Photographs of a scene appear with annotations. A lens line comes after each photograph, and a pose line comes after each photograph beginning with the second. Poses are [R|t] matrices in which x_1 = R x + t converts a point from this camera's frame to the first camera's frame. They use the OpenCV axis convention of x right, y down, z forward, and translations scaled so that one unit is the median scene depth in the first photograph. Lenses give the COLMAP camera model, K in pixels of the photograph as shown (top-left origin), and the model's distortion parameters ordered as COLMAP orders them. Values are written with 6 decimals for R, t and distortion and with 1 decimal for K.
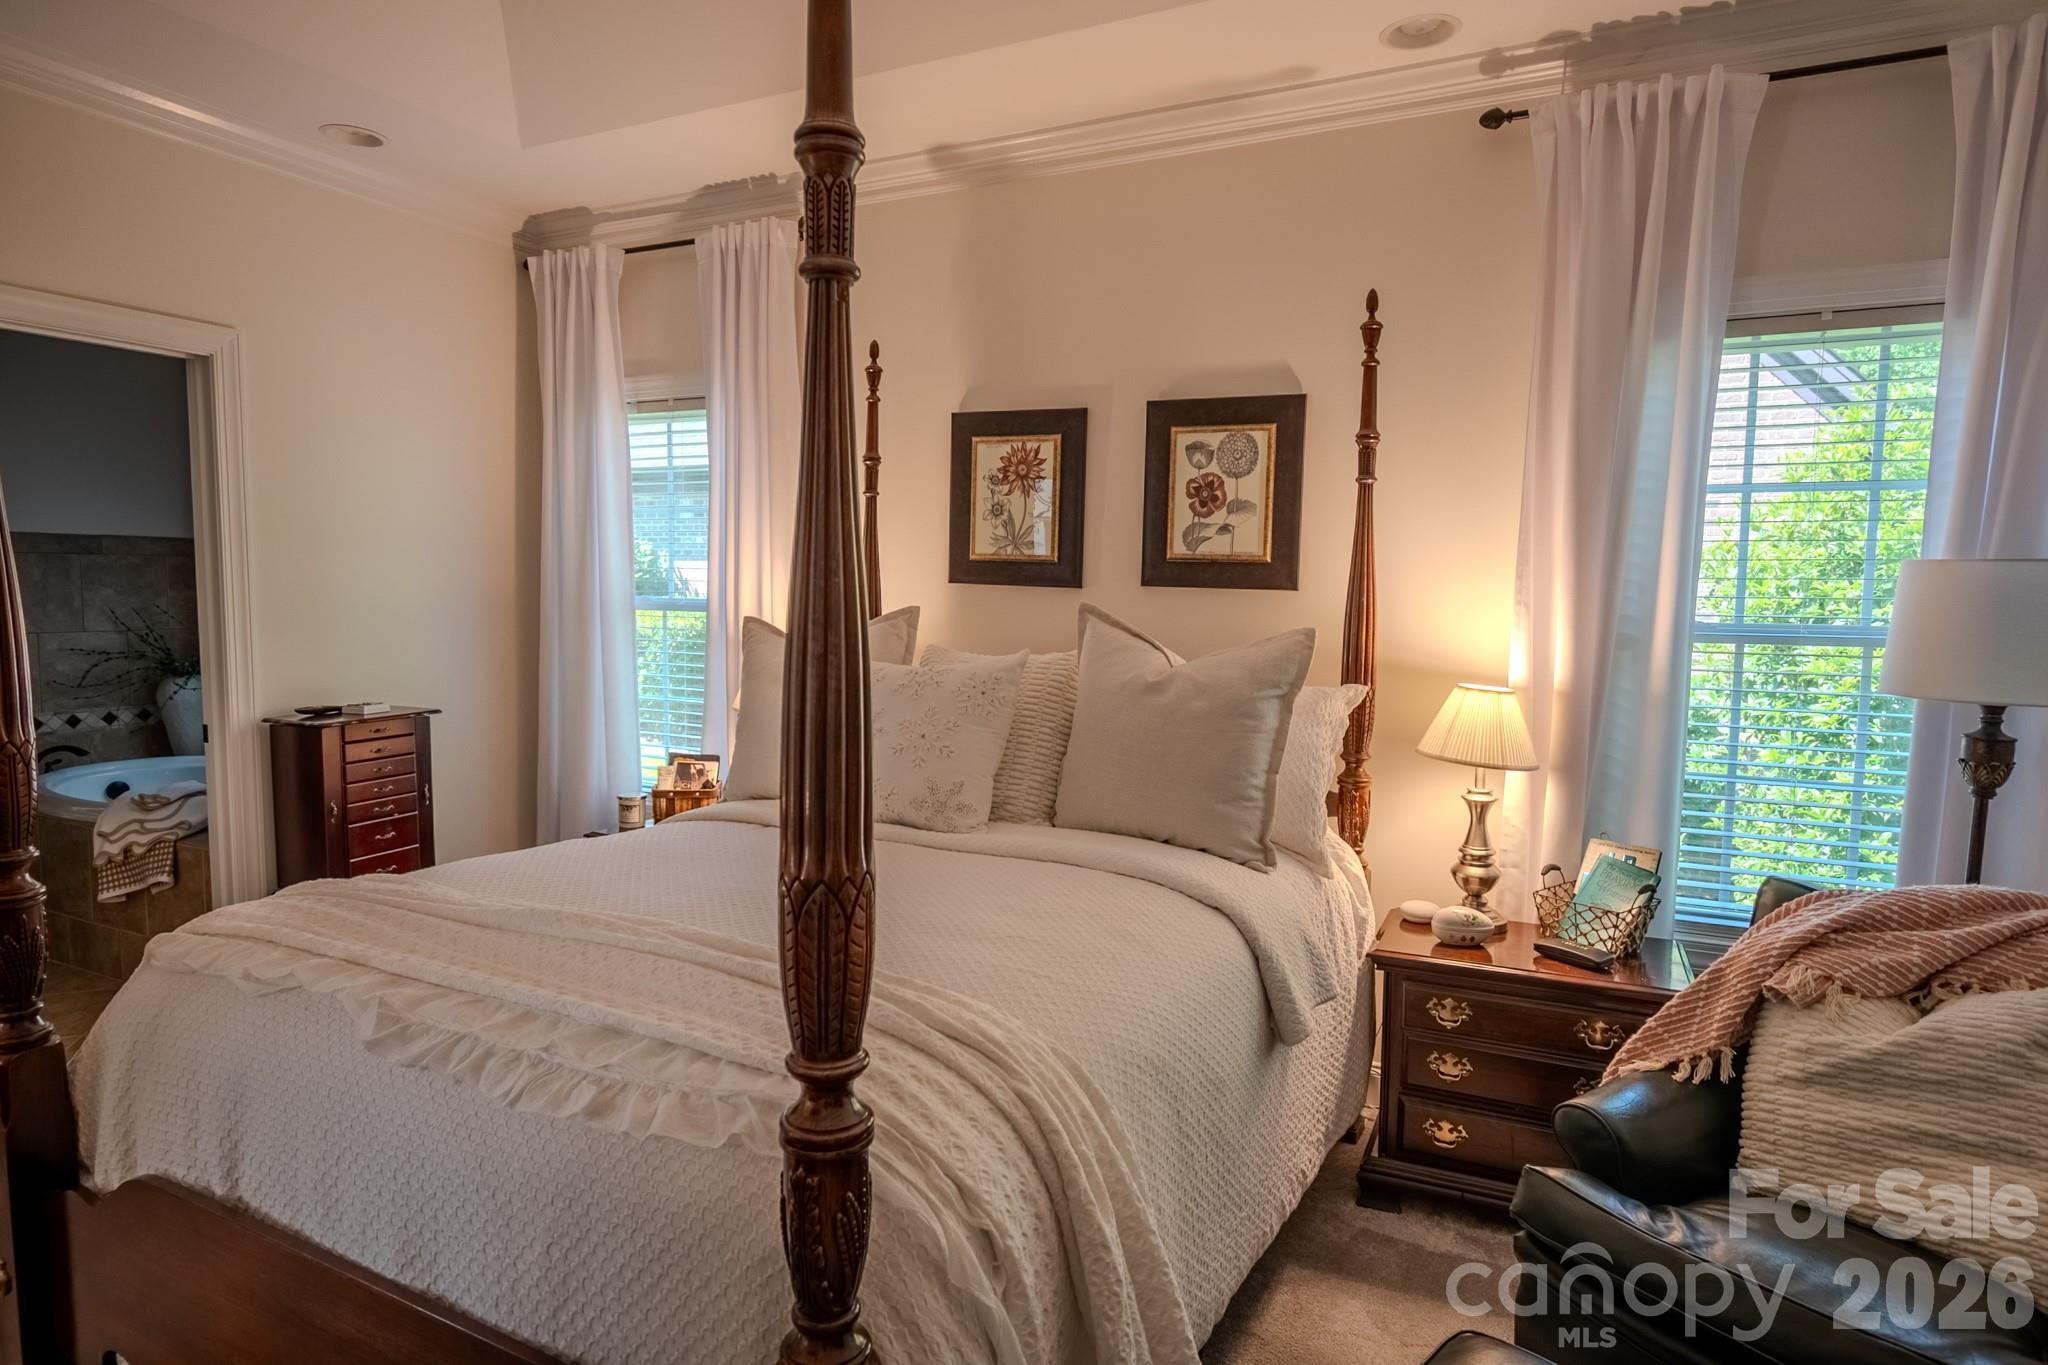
lens RADIAL K [[1155.8, 0, 1012.5], [0, 1155.8, 677.6], [0, 0, 1]] dist [0.005210, -0.003012]
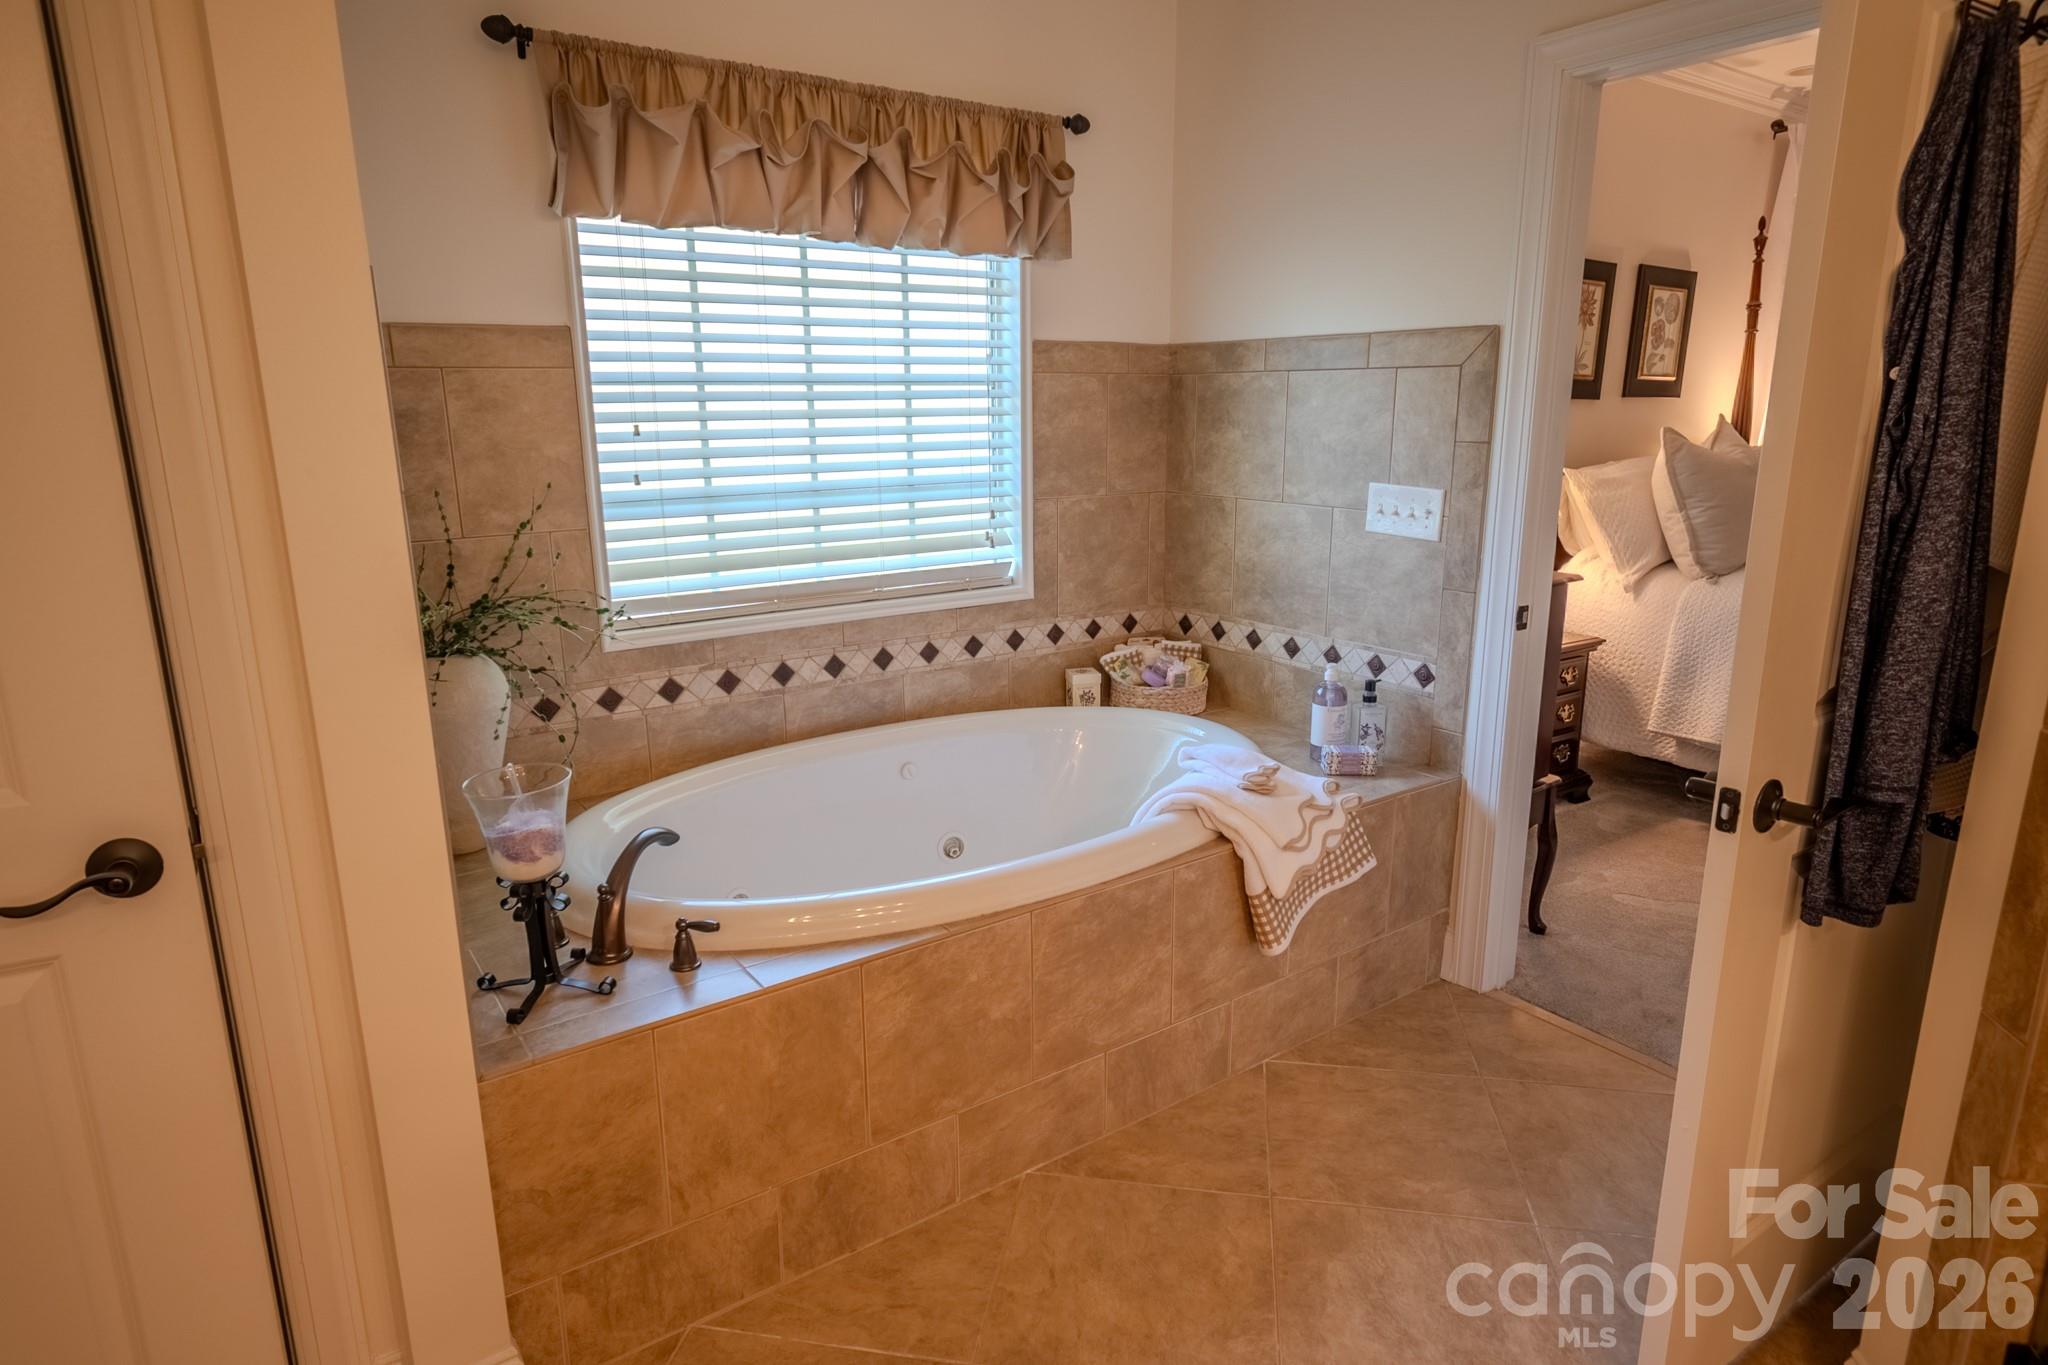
lens RADIAL K [[1155.8, 0, 1020.8], [0, 1155.8, 683.9], [0, 0, 1]] dist [0.005210, -0.003012]
pose [[0.472041, -0.222133, 0.853132, -1.498300], [0.090200, 0.974825, 0.203911, -0.089812], [-0.876950, -0.019302, 0.480194, 0.926343]]
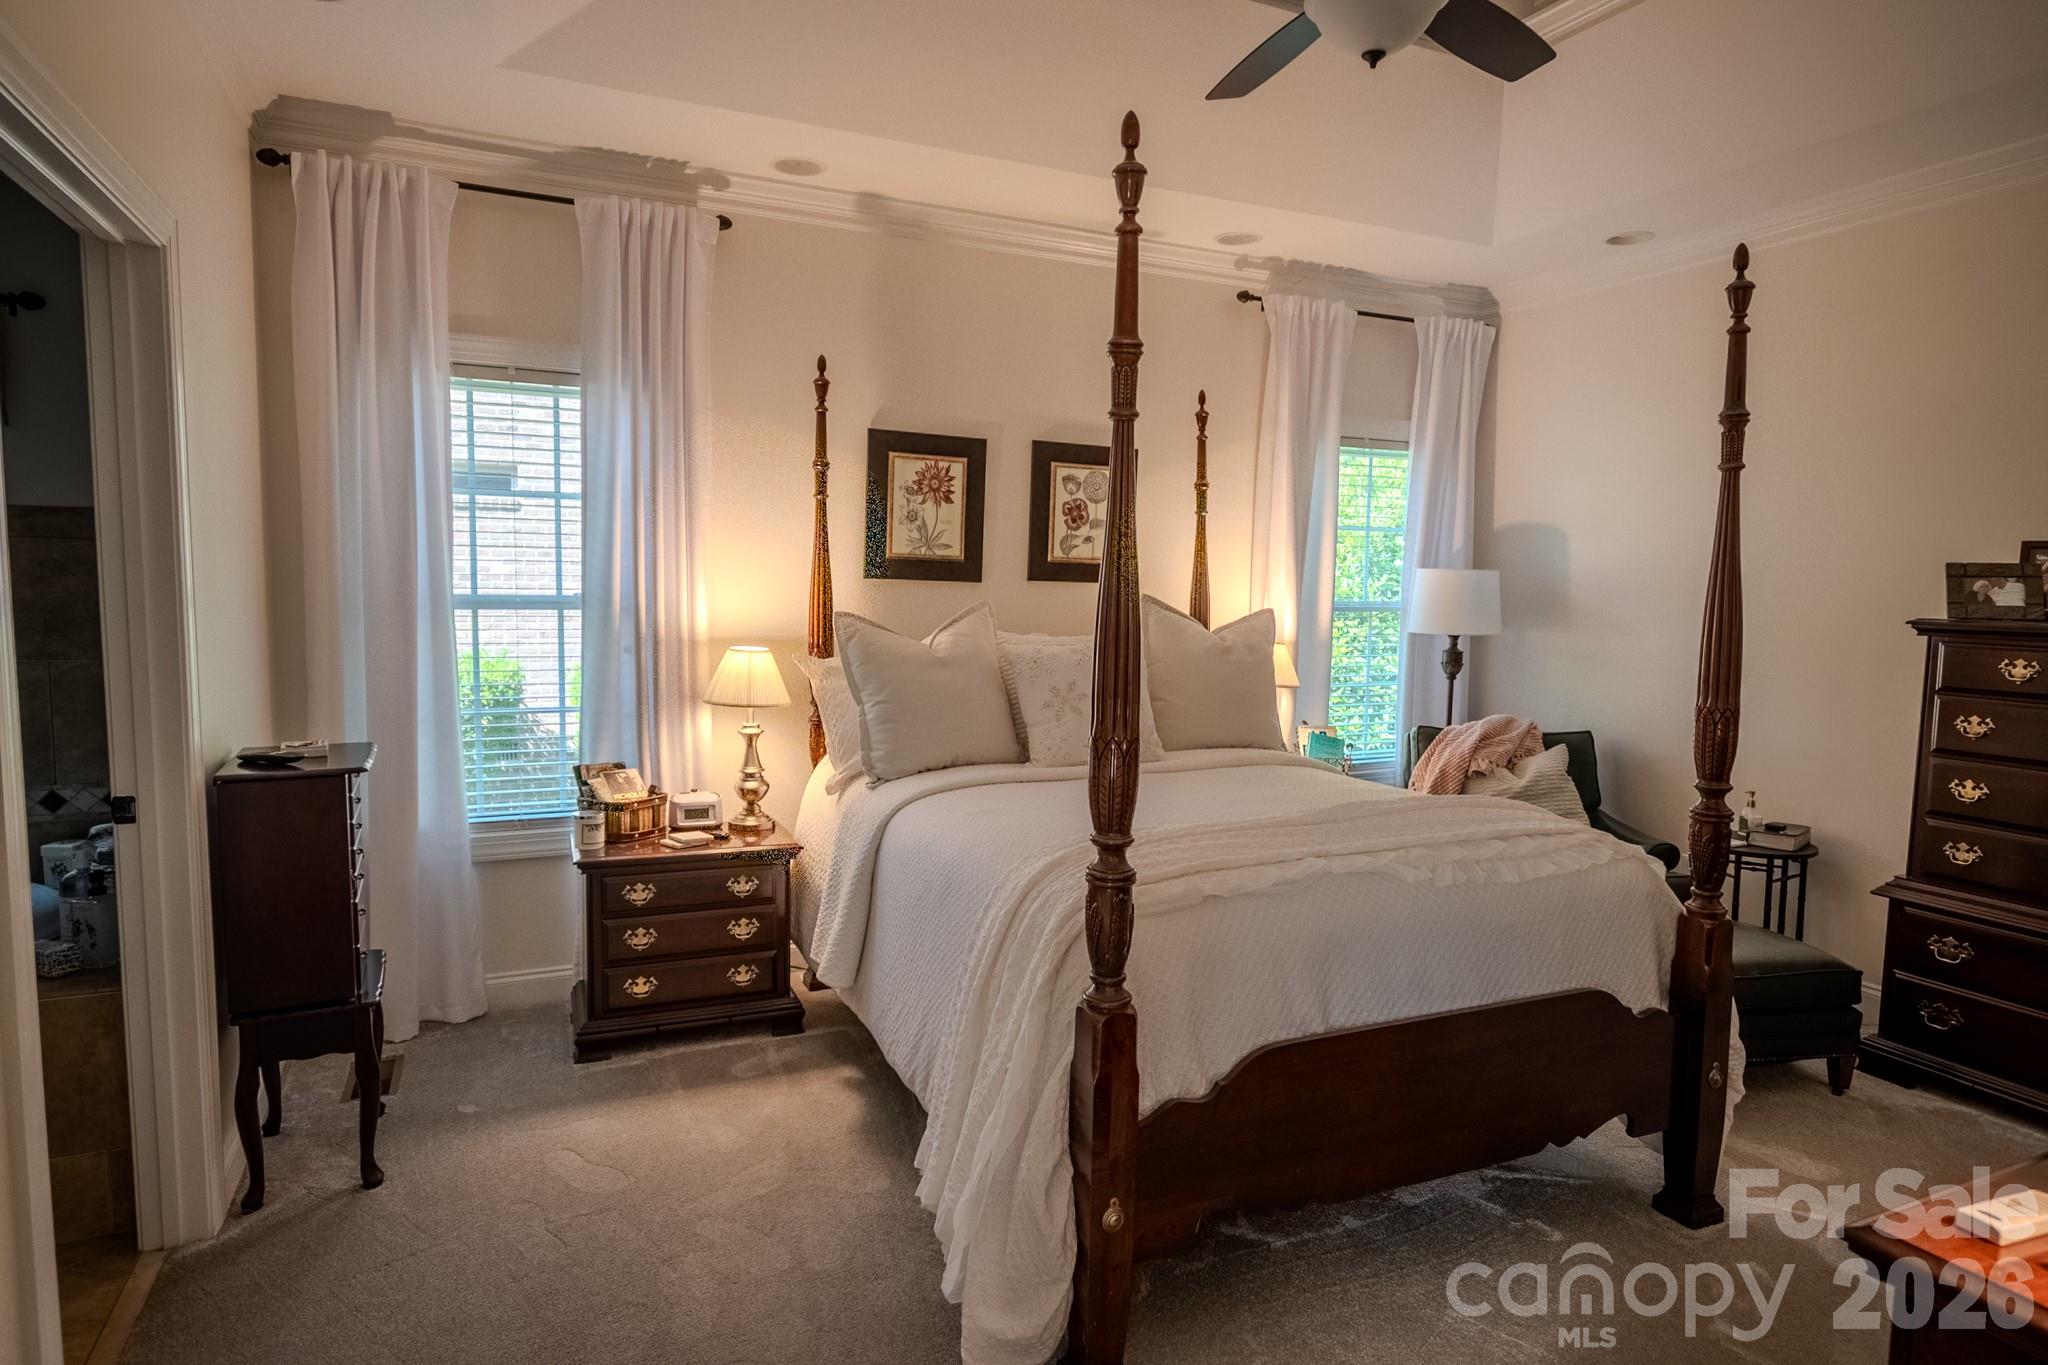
lens RADIAL K [[1155.8, 0, 1016.5], [0, 1155.8, 684.9], [0, 0, 1]] dist [0.005210, -0.003012]
pose [[0.627473, -0.073412, 0.775170, -0.887639], [0.058763, 0.997171, 0.046870, -0.022906], [-0.776418, 0.016142, 0.630012, 0.181164]]
